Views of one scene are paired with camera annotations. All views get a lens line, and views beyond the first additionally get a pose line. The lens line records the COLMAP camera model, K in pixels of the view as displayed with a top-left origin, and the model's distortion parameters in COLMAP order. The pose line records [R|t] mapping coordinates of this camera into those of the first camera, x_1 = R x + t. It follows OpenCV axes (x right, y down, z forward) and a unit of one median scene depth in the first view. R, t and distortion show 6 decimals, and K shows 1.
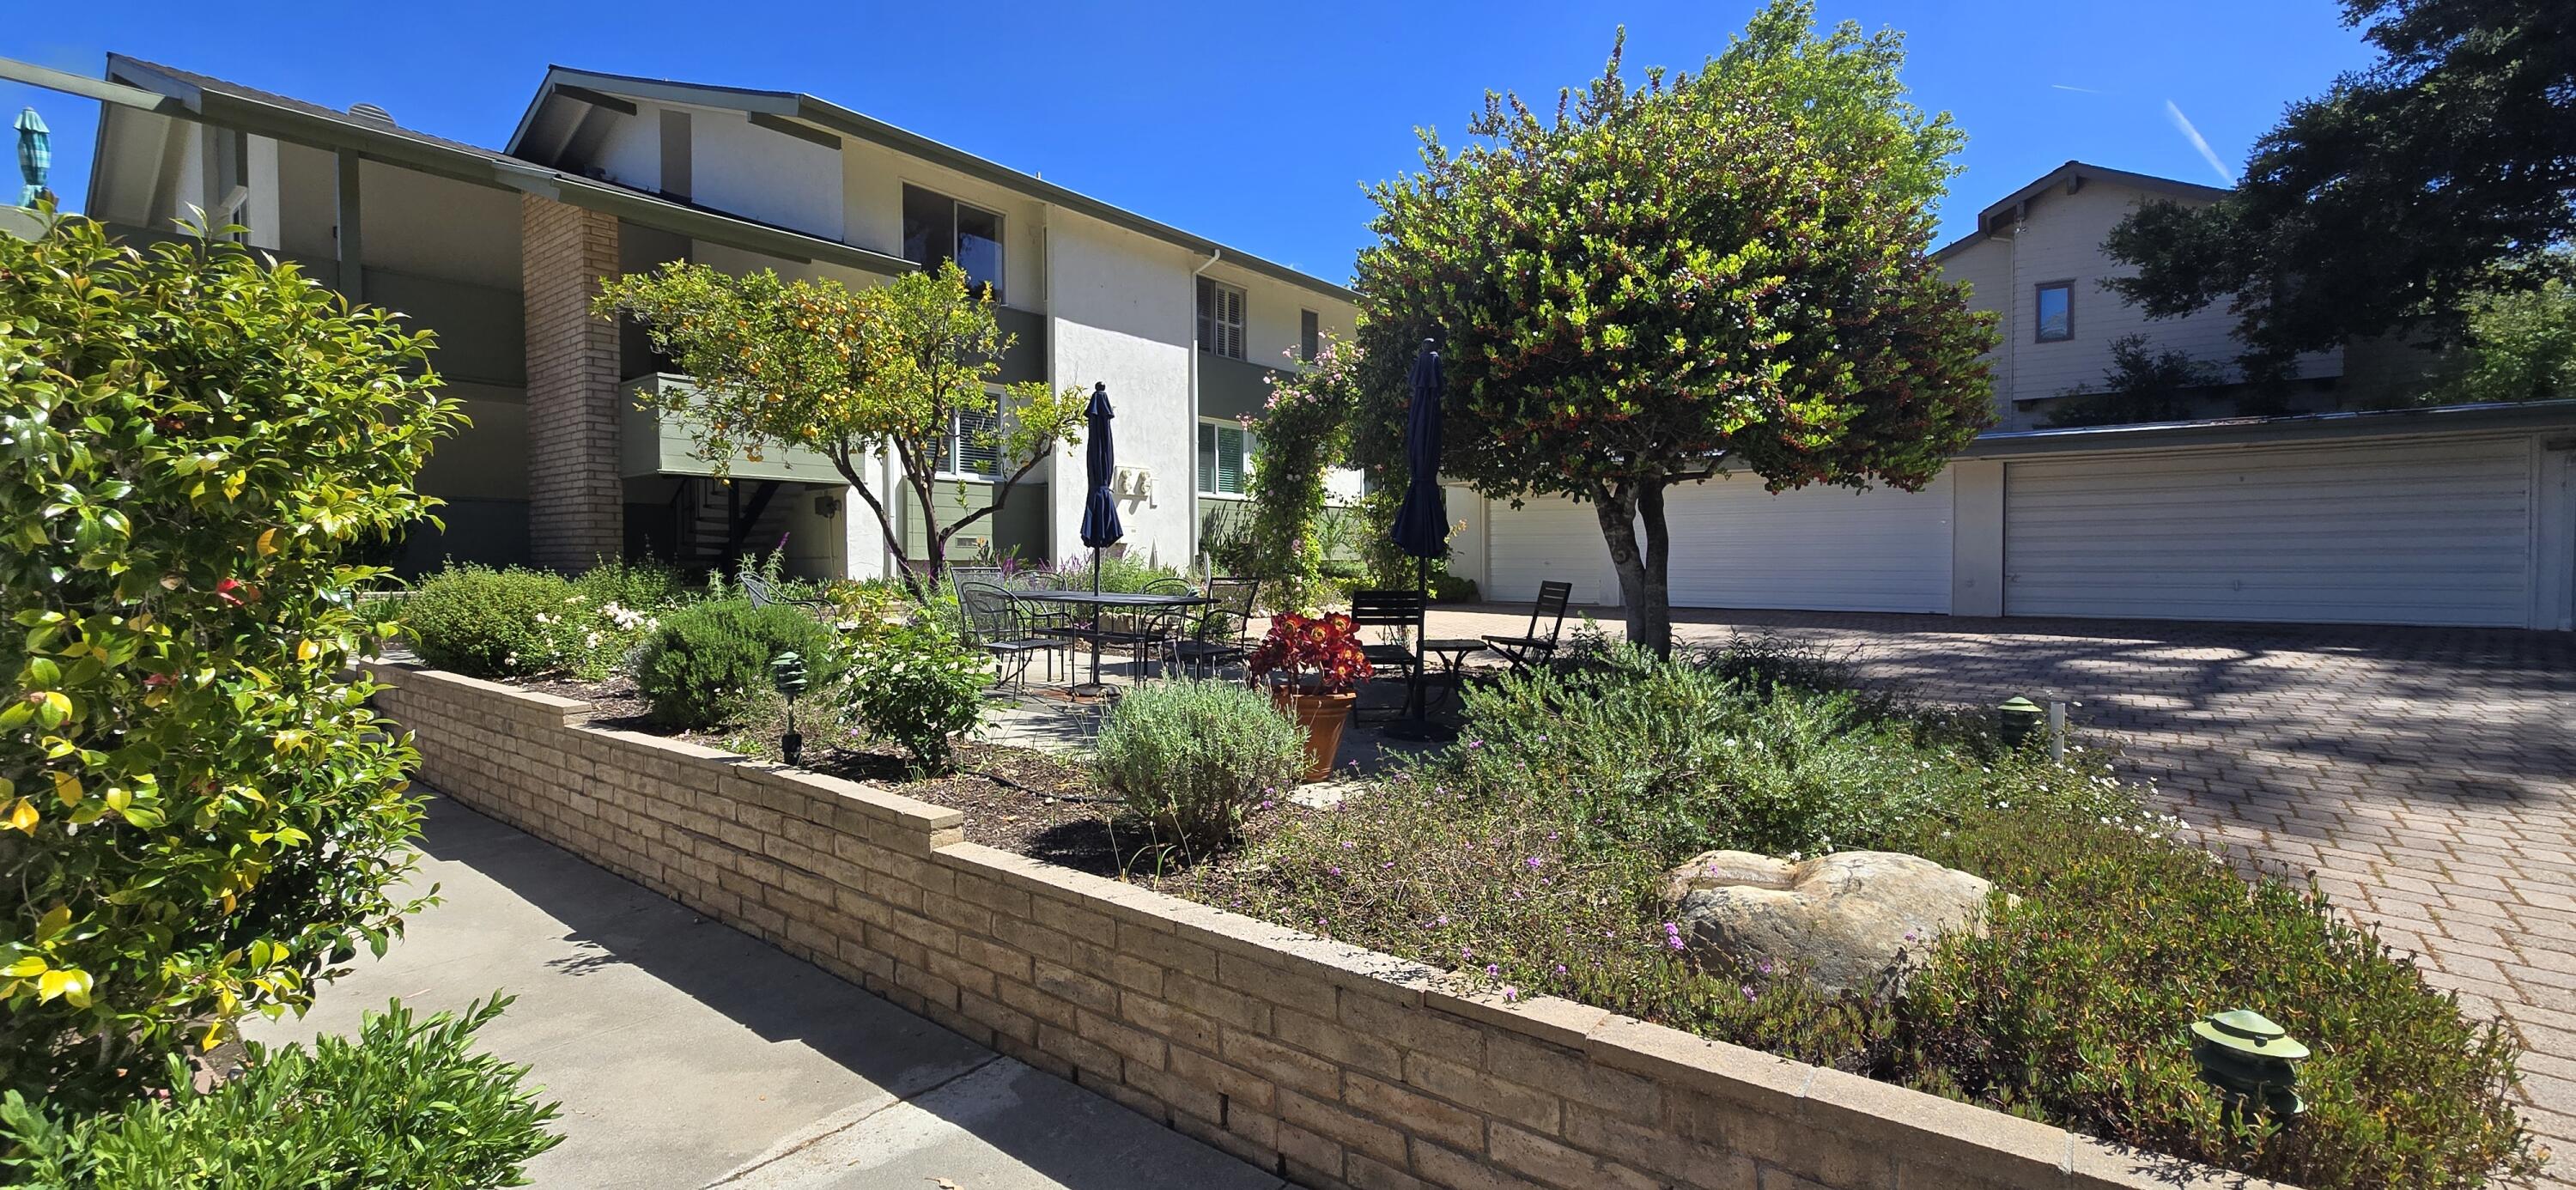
lens RADIAL K [[1062.2, 0, 1303.1], [0, 1062.2, 589.2], [0, 0, 1]] dist [0.000579, 0.000037]
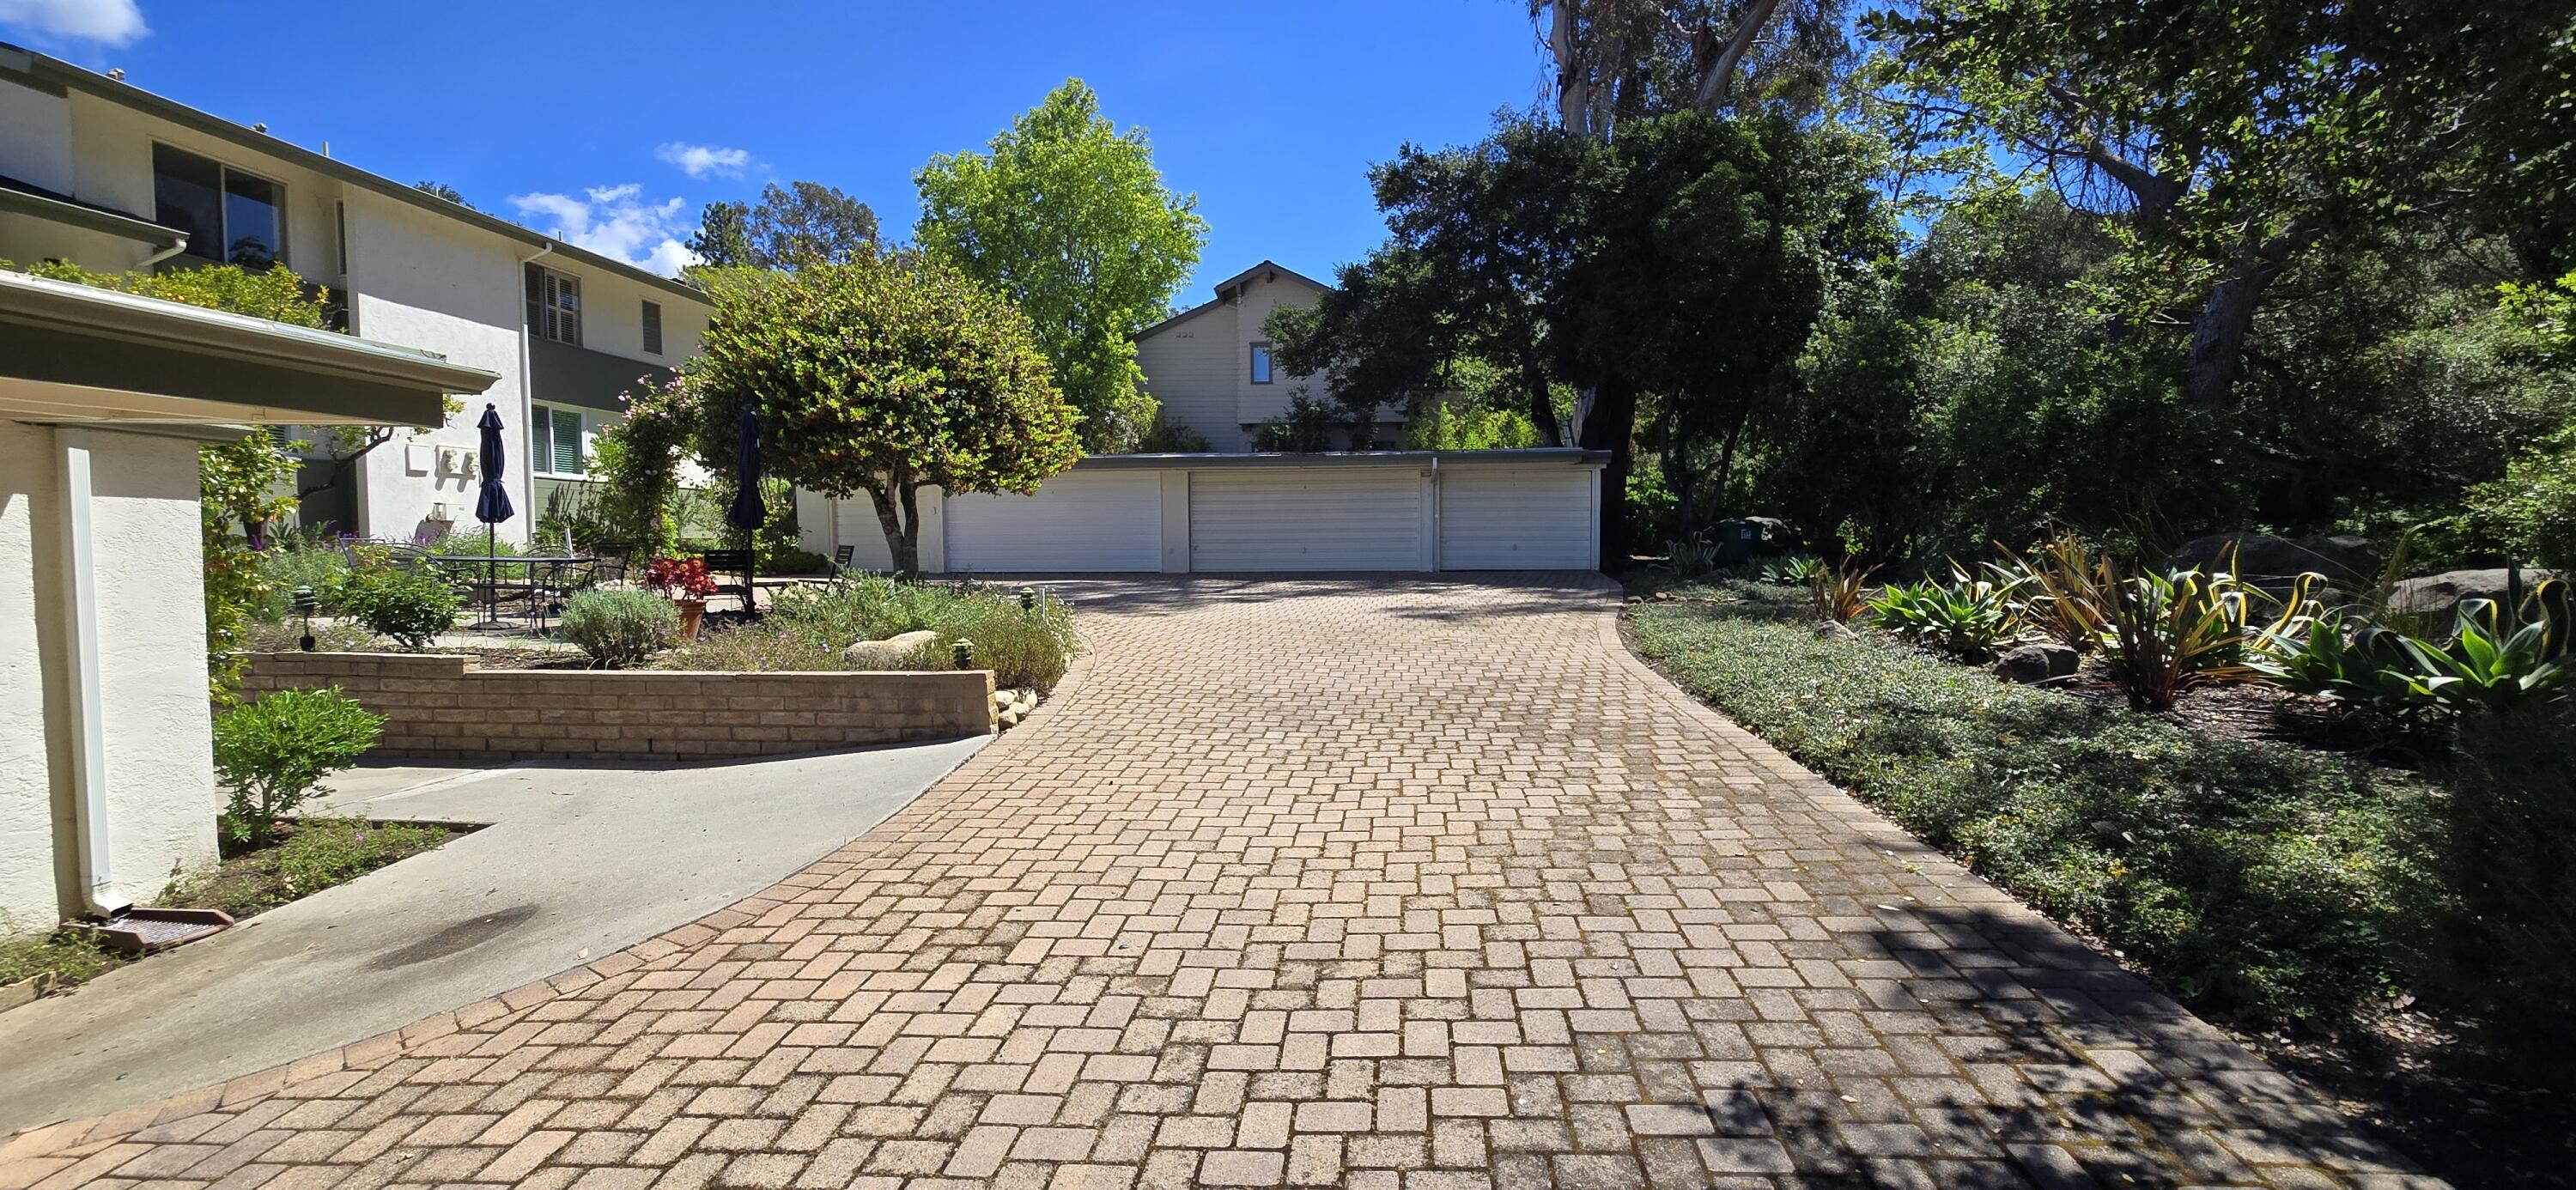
lens RADIAL K [[1062.2, 0, 1303.1], [0, 1062.2, 589.2], [0, 0, 1]] dist [0.000579, 0.000037]
pose [[0.848085, -0.026739, 0.529186, -0.030015], [0.017376, 0.999592, 0.022661, 0.031741], [-0.529576, -0.010023, 0.848203, -0.683465]]
